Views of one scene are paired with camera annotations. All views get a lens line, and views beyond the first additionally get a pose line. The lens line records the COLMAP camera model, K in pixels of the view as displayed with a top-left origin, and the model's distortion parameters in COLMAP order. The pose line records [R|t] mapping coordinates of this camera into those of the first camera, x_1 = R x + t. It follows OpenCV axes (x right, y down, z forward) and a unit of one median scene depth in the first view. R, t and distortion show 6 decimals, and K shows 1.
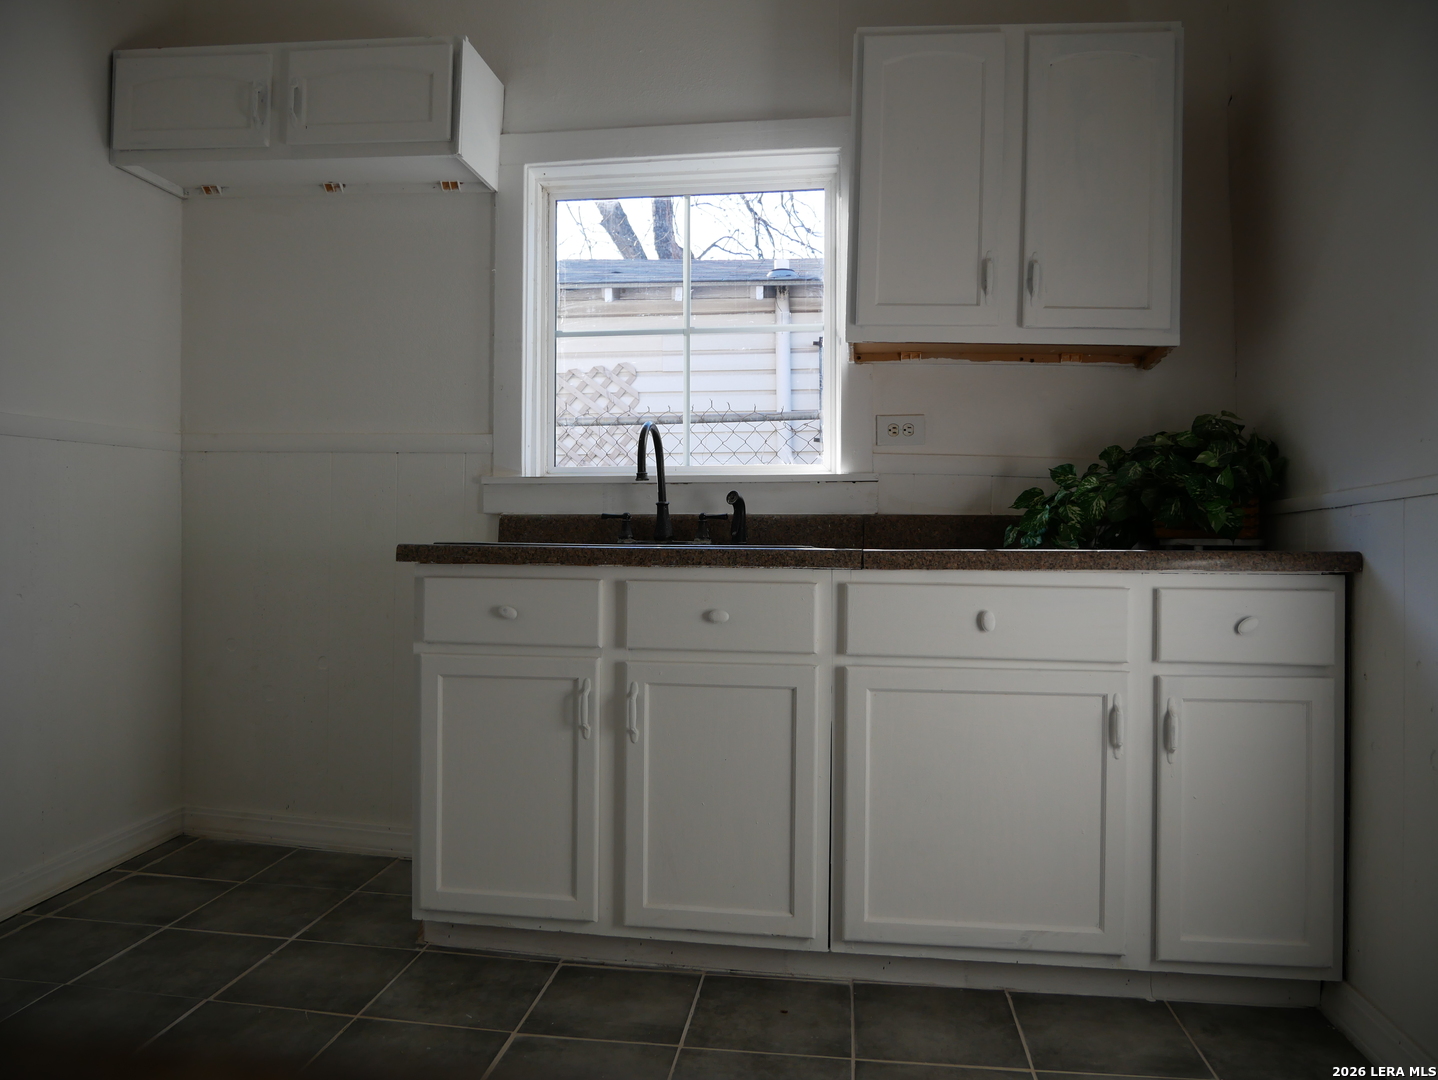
lens RADIAL K [[1027.2, 0, 716.9], [0, 1027.2, 545.4], [0, 0, 1]] dist [-0.052236, 0.025613]
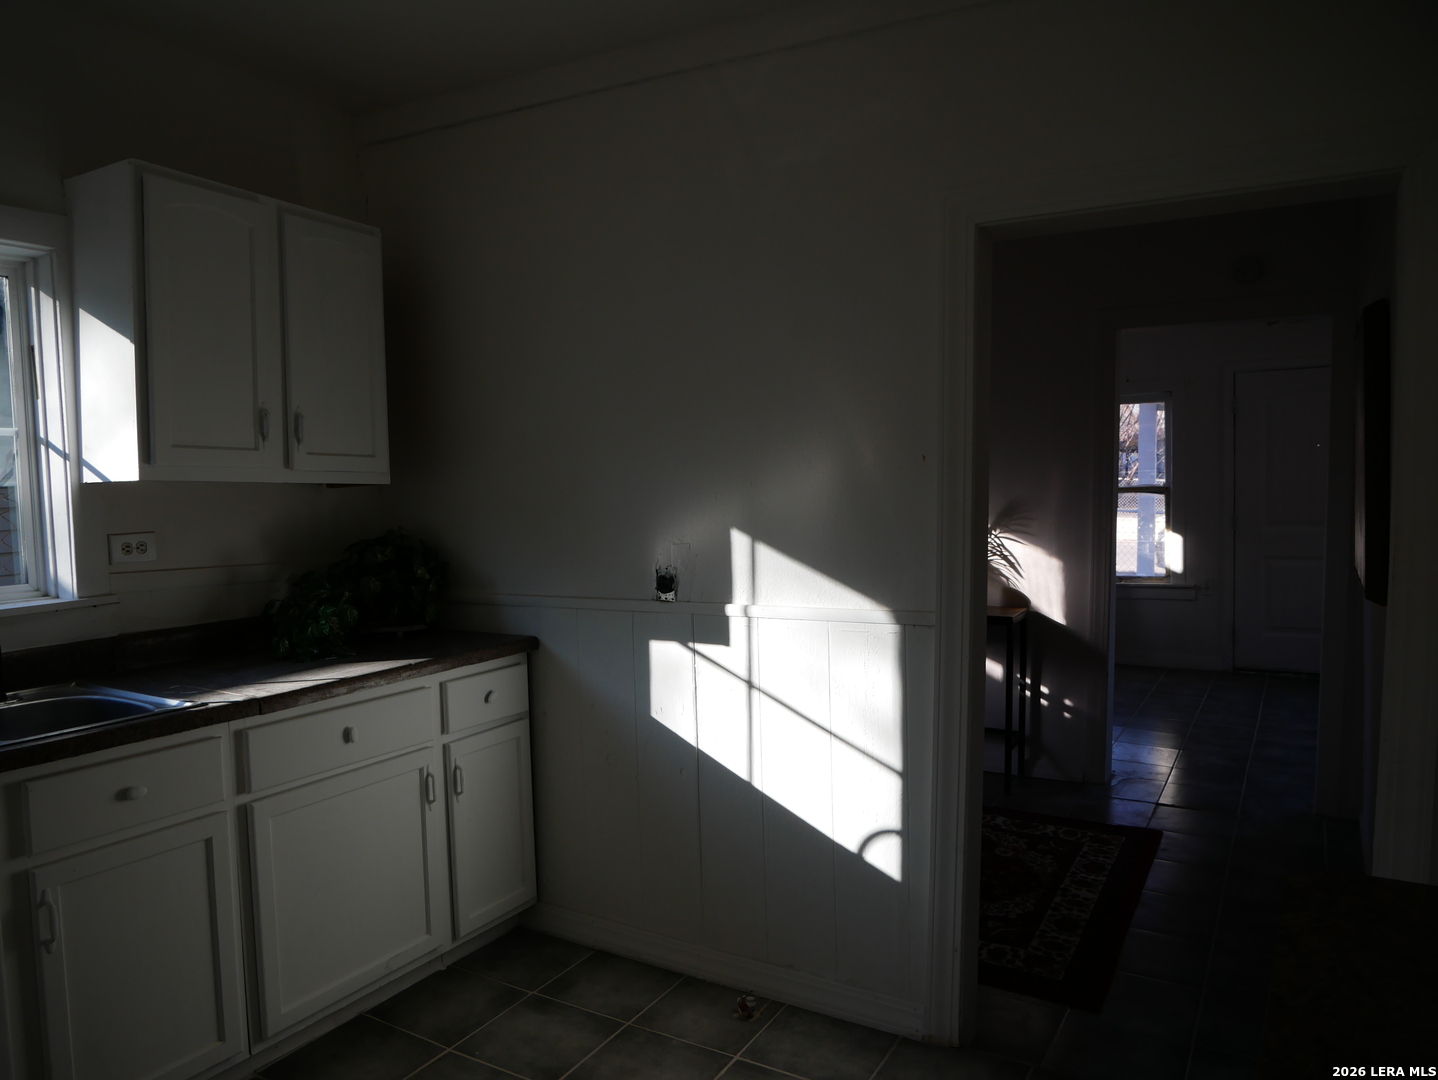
lens RADIAL K [[1027.2, 0, 719.9], [0, 1027.2, 538.7], [0, 0, 1]] dist [-0.052236, 0.025613]
pose [[0.387449, -0.071900, 0.919083, -0.619140], [0.017969, 0.997354, 0.070448, -0.219366], [-0.921716, -0.010780, 0.387715, 0.098019]]
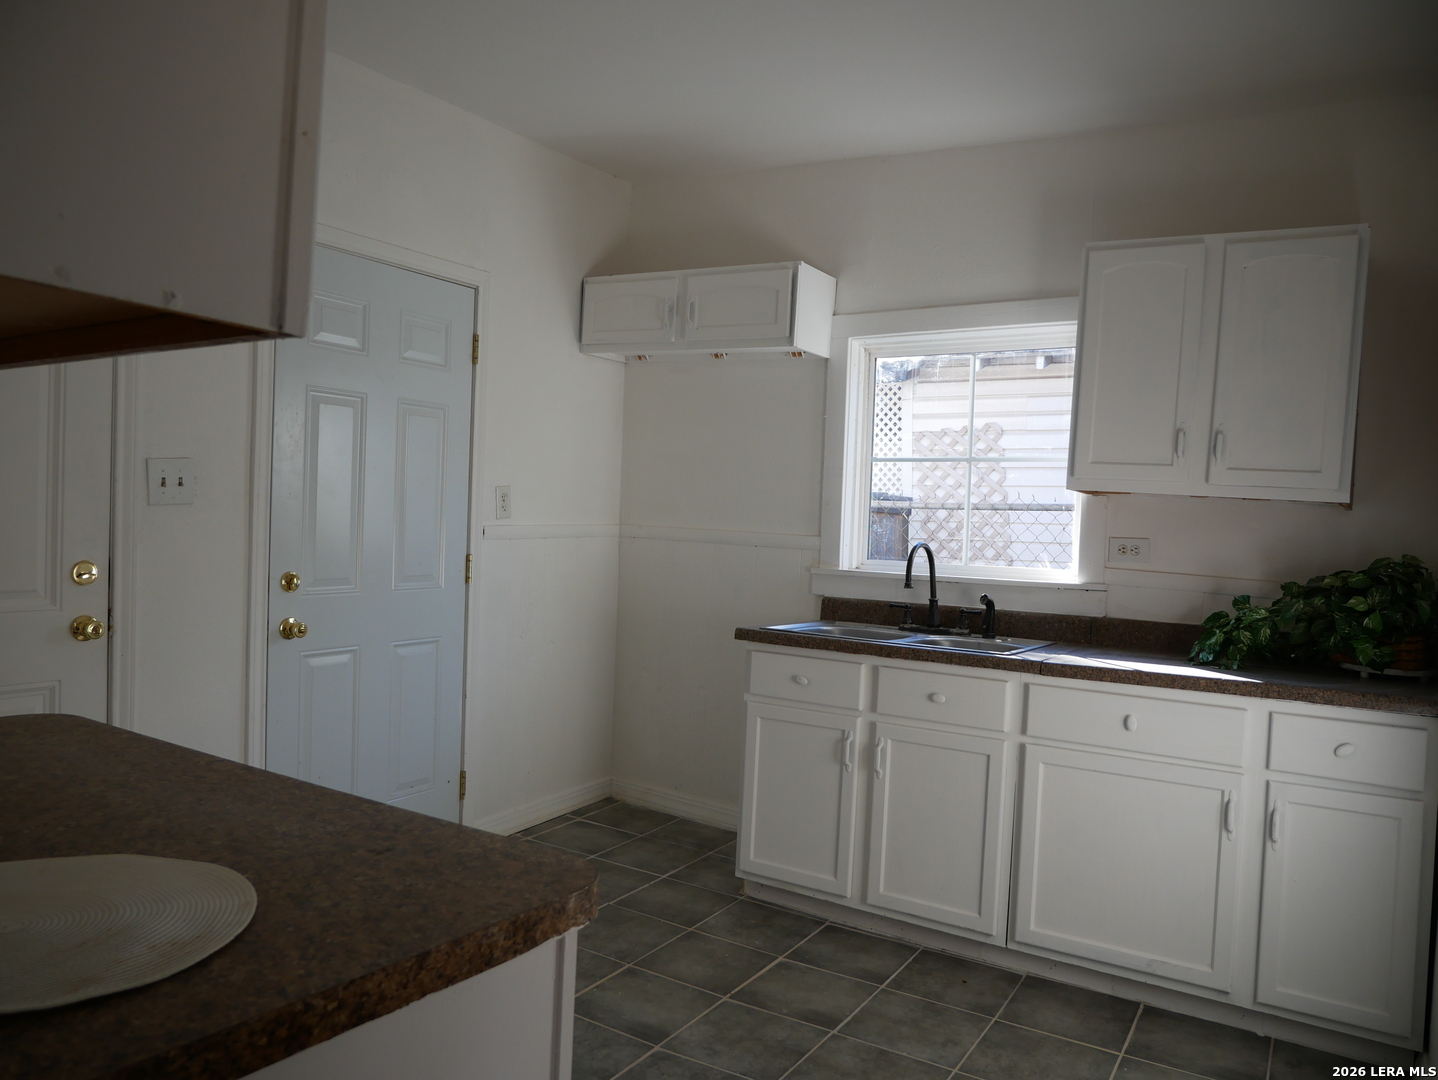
lens RADIAL K [[1027.2, 0, 717.1], [0, 1027.2, 542.4], [0, 0, 1]] dist [-0.052236, 0.025613]
pose [[0.912126, 0.037684, -0.408175, 0.275115], [-0.036022, 0.999282, 0.011760, -0.143052], [0.408325, 0.003977, 0.912828, -0.394386]]
